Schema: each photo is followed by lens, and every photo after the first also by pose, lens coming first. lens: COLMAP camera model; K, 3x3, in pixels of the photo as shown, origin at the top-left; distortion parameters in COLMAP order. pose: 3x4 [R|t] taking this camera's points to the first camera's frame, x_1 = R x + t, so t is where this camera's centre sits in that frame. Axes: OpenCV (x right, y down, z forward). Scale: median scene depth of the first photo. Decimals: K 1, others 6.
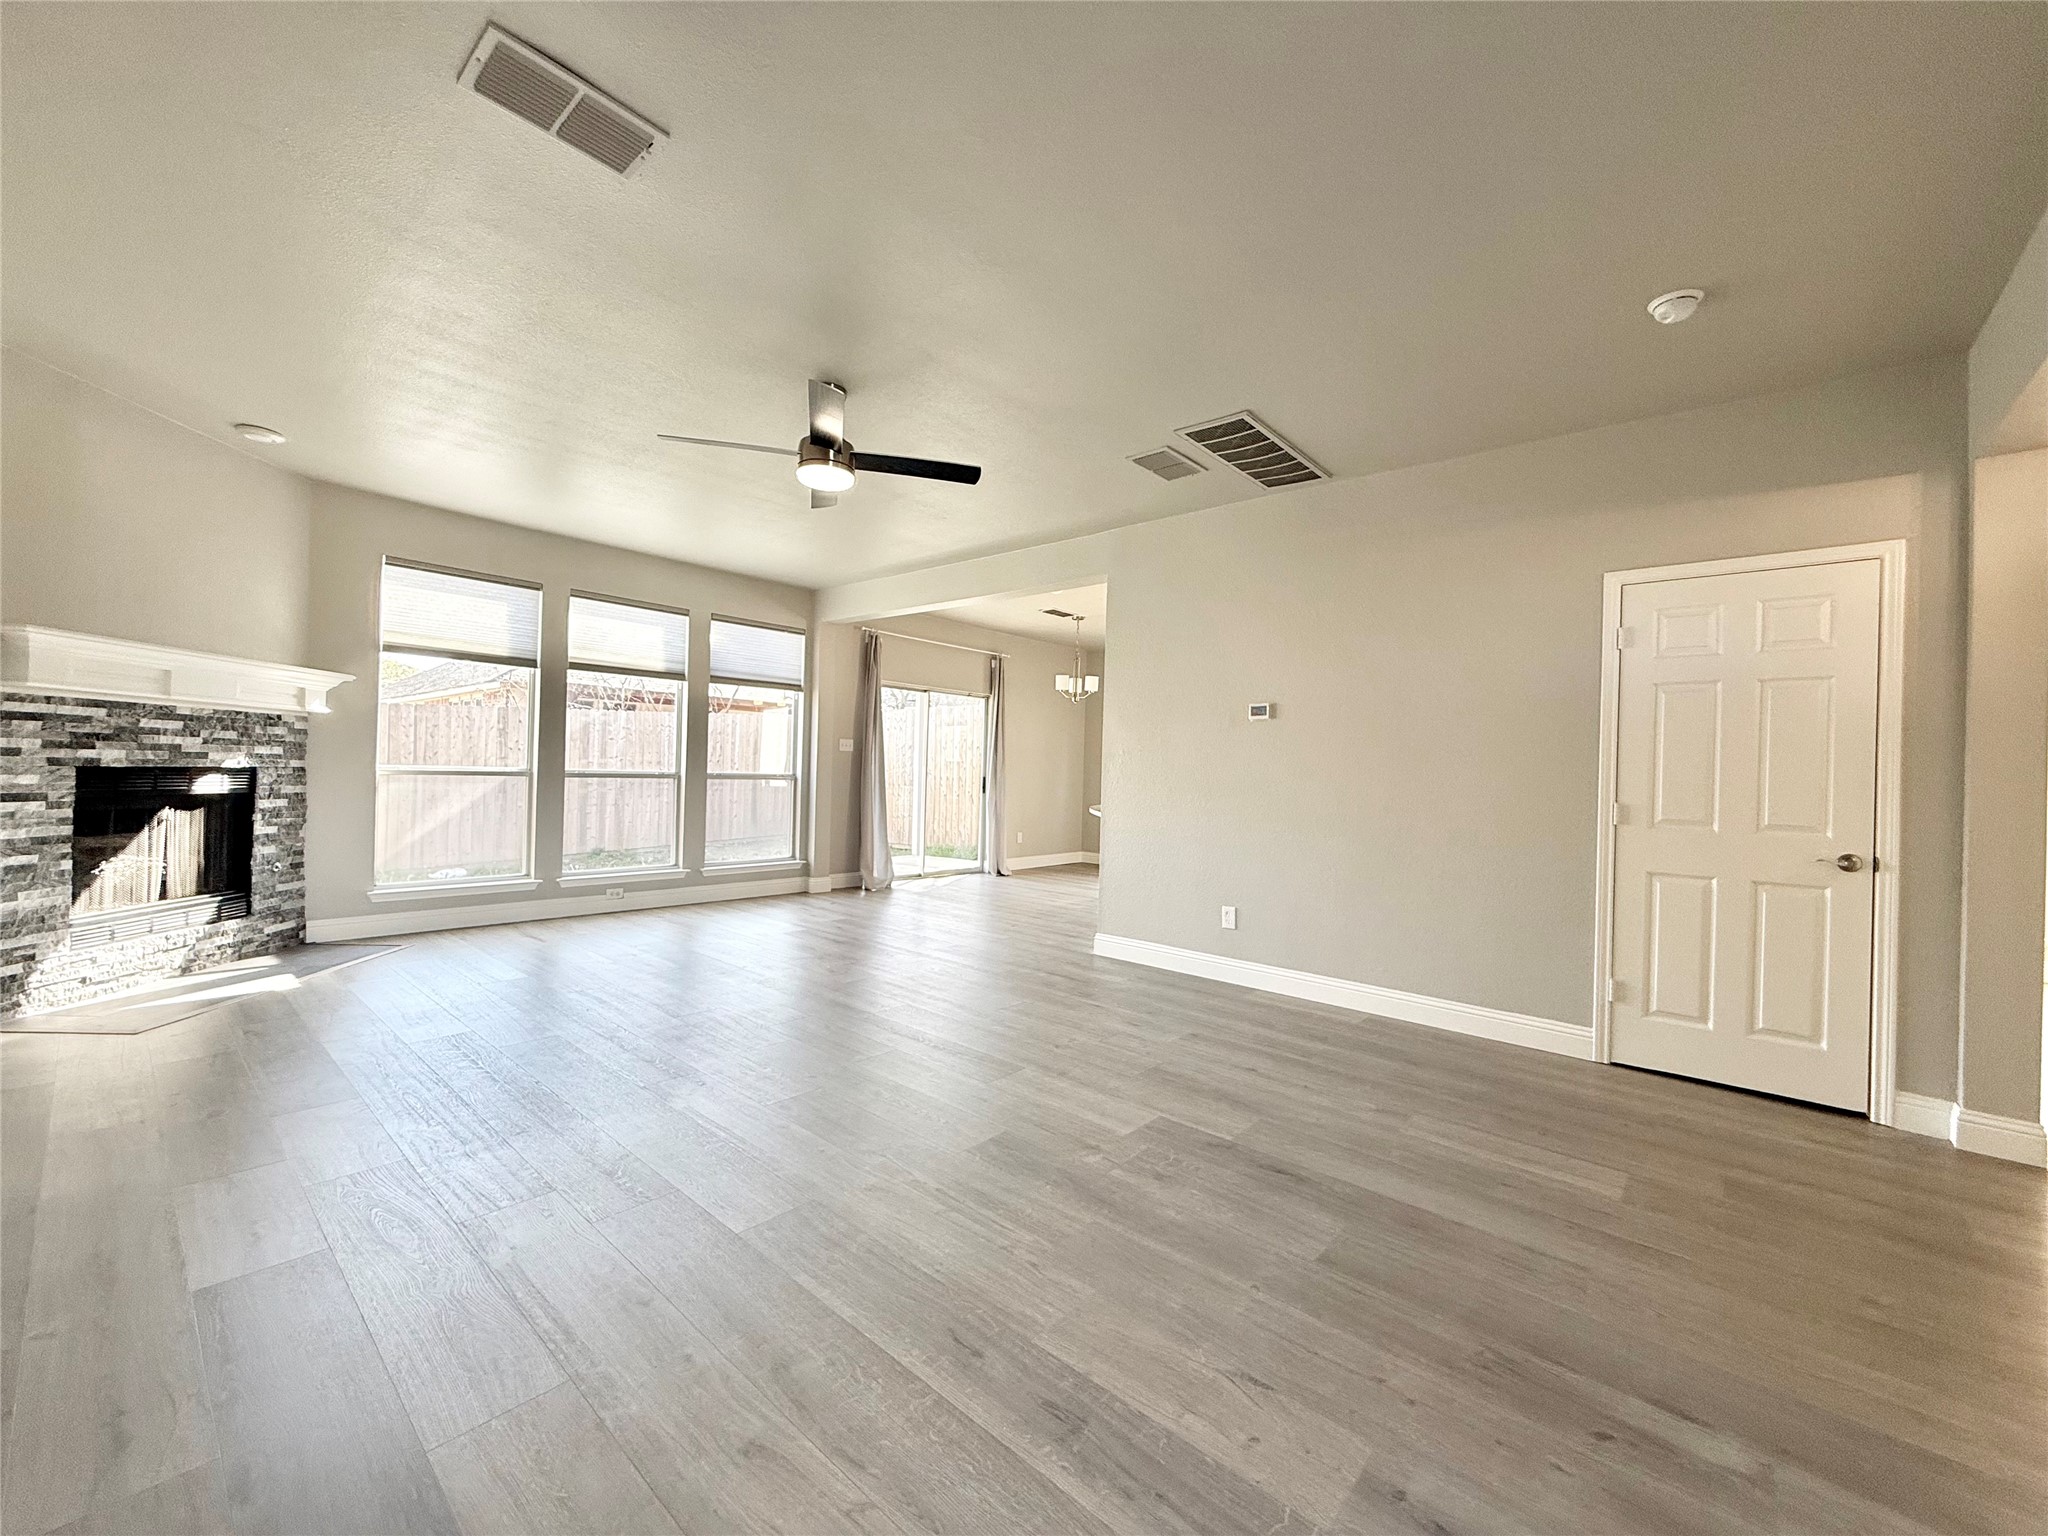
lens RADIAL K [[815.9, 0, 1019.5], [0, 815.9, 768.8], [0, 0, 1]] dist [-0.000918, 0.000329]
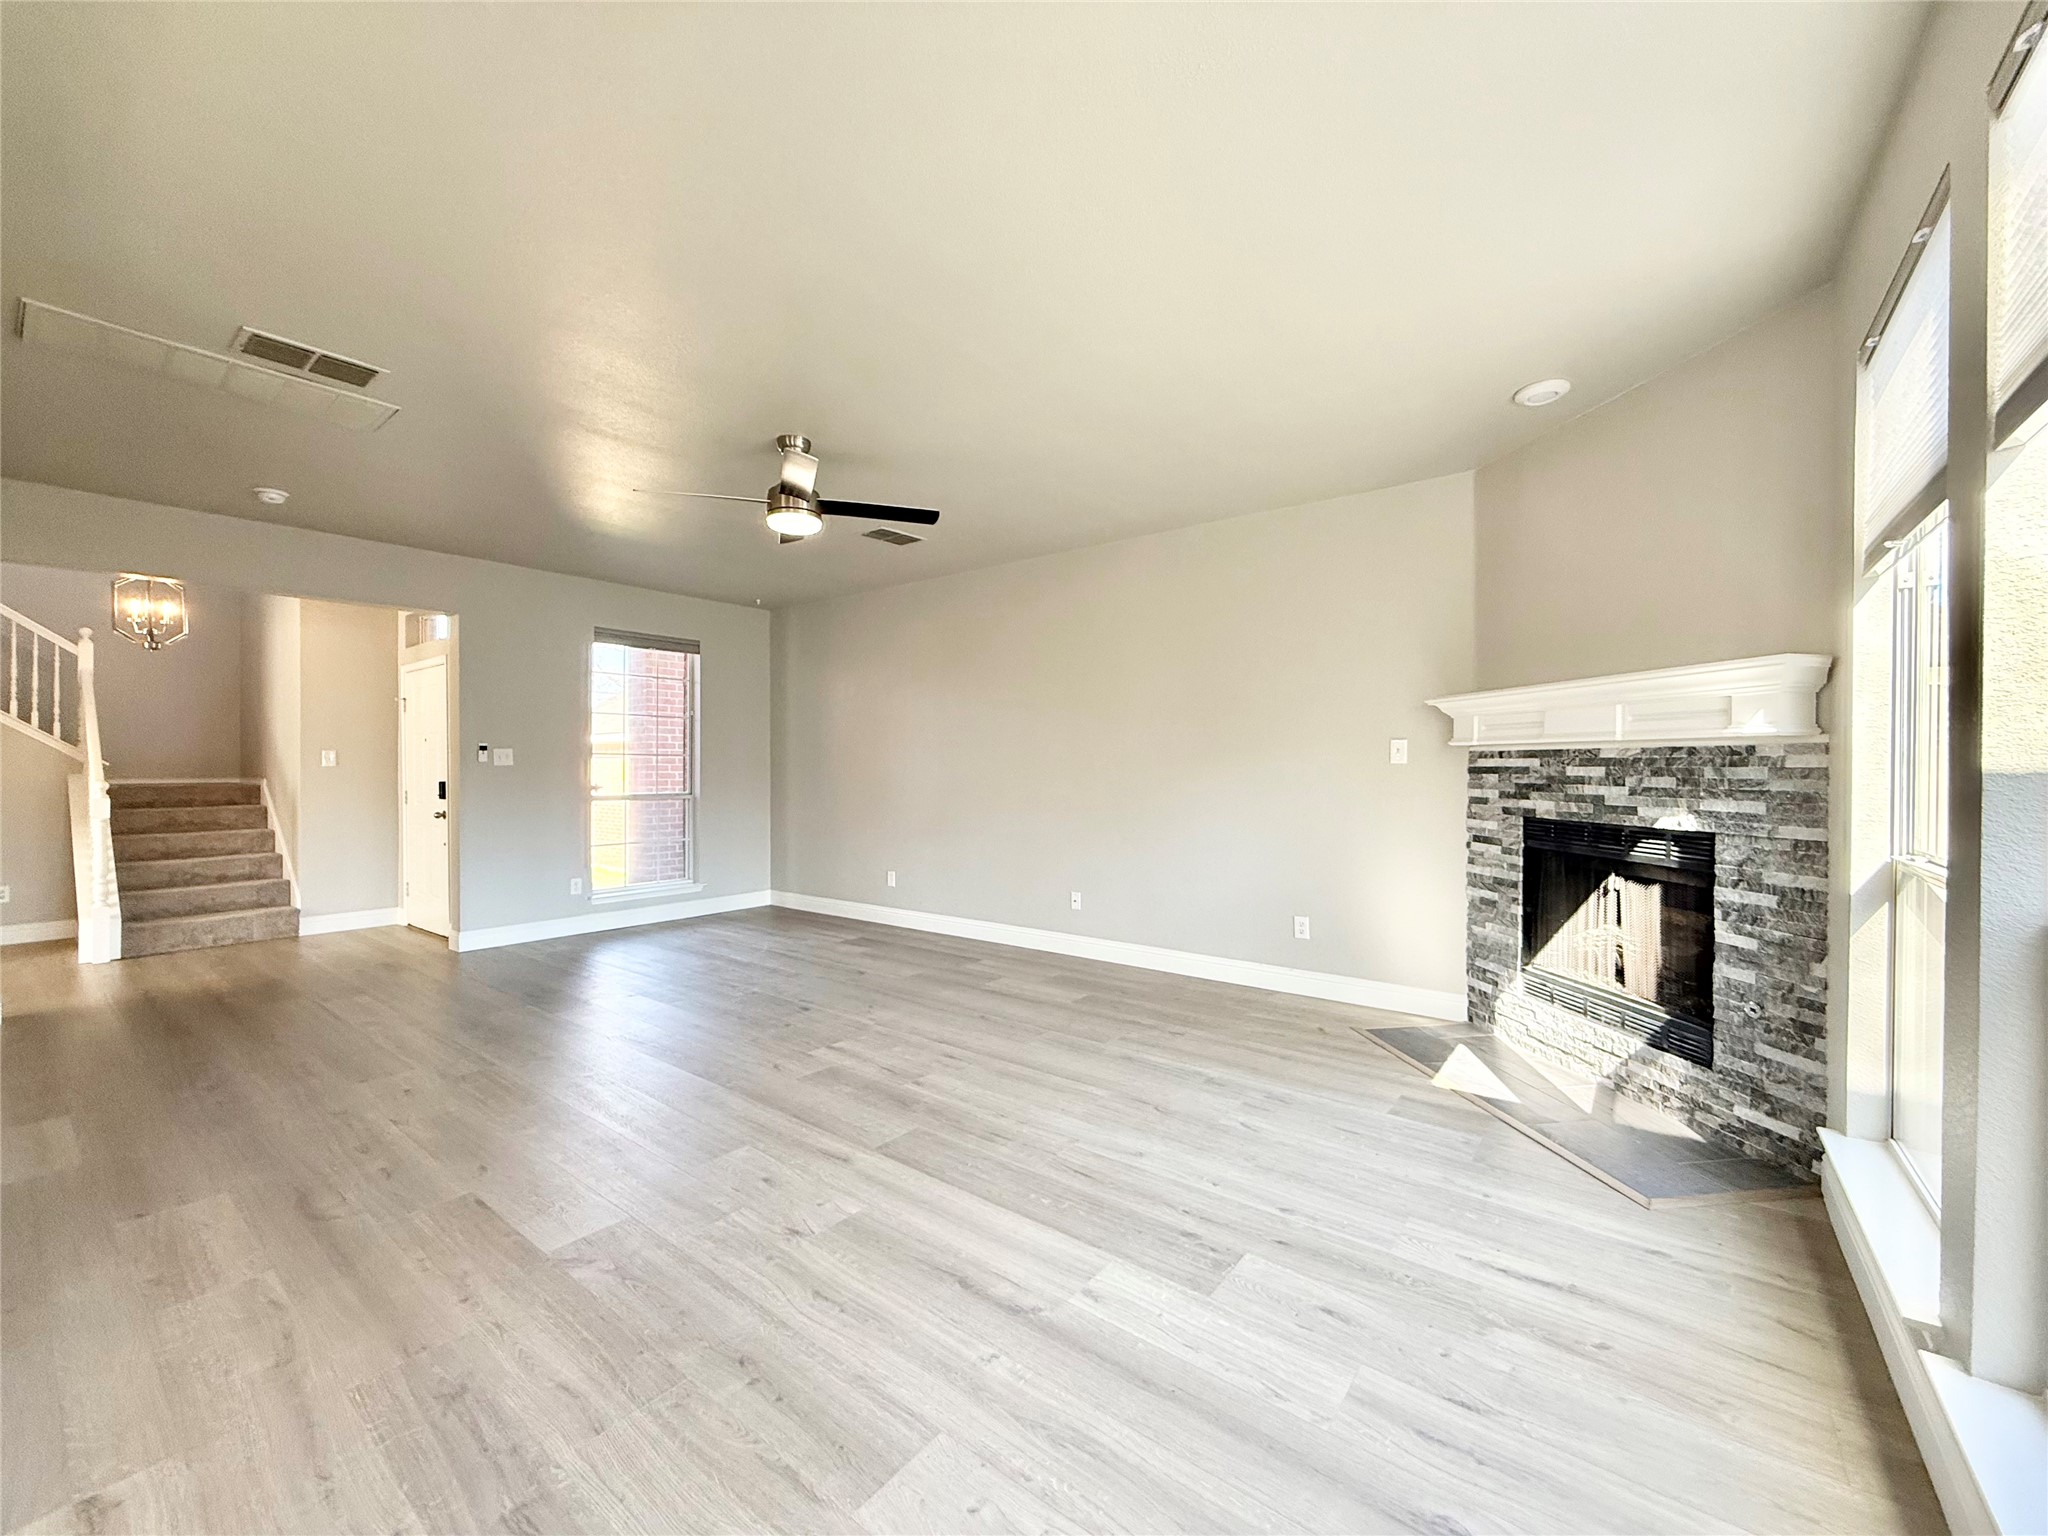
lens RADIAL K [[815.9, 0, 1022.8], [0, 815.9, 768.4], [0, 0, 1]] dist [-0.000918, 0.000329]
pose [[-0.997776, -0.030975, -0.059023, -0.392711], [-0.031007, 0.999519, -0.000381, -0.036962], [0.059006, 0.001450, -0.998257, 1.693052]]
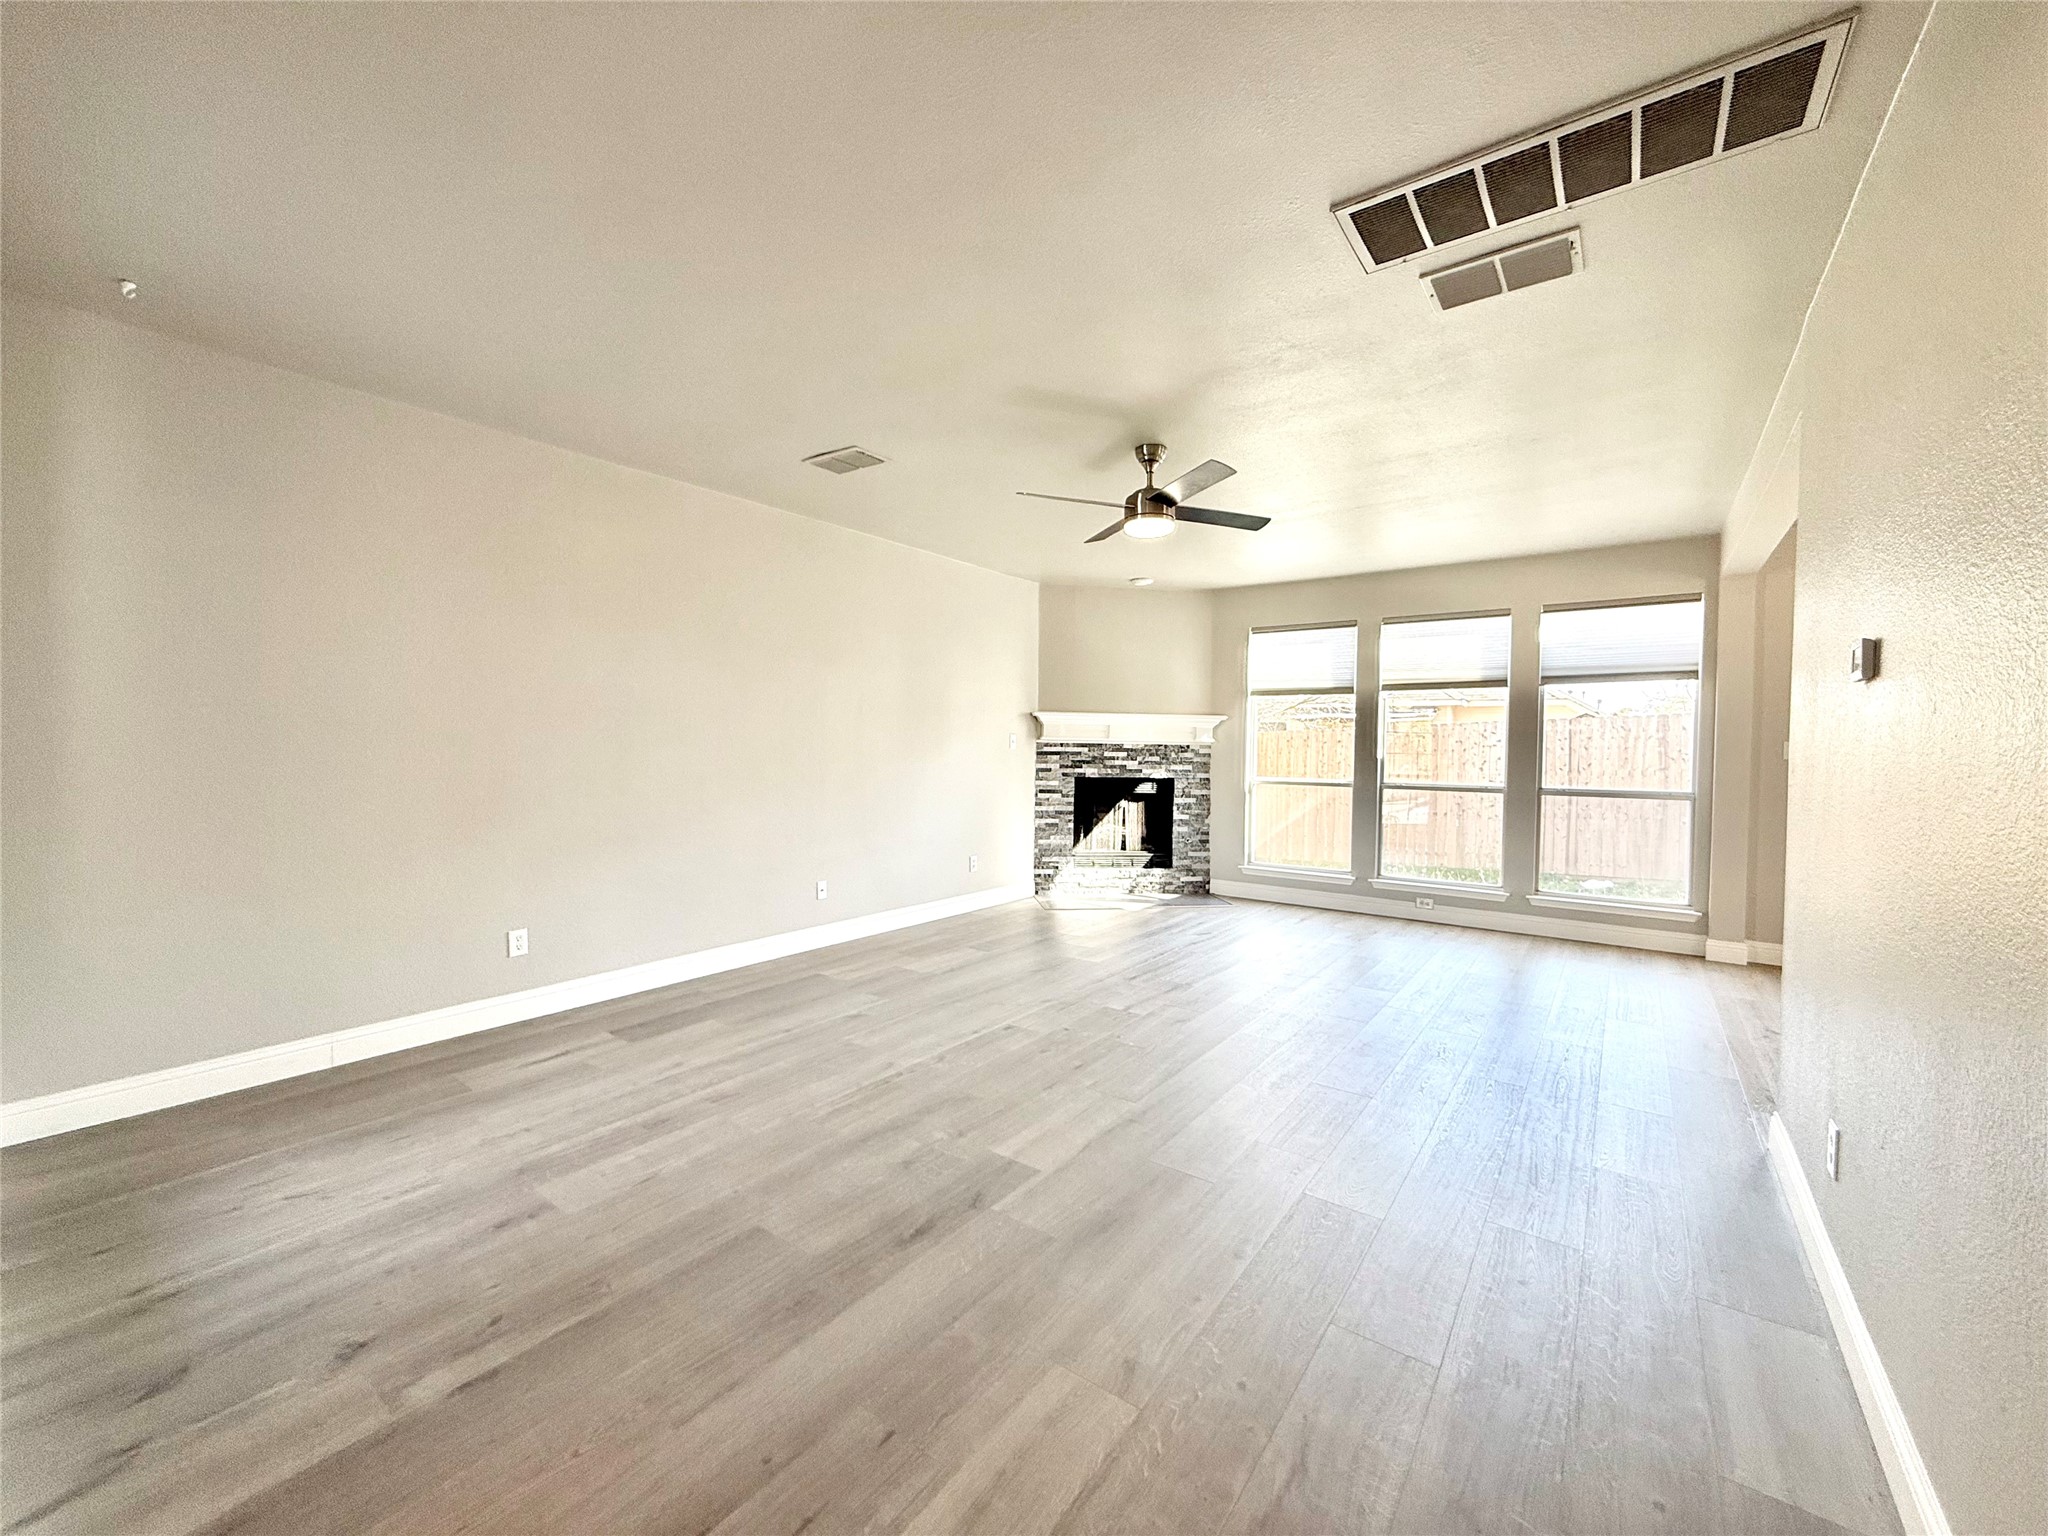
lens RADIAL K [[815.9, 0, 1018.9], [0, 815.9, 763.5], [0, 0, 1]] dist [-0.000918, 0.000329]
pose [[0.080326, -0.009935, -0.996719, 0.714971], [-0.008095, 0.999911, -0.010619, -0.011665], [0.996736, 0.008921, 0.080238, 0.594170]]
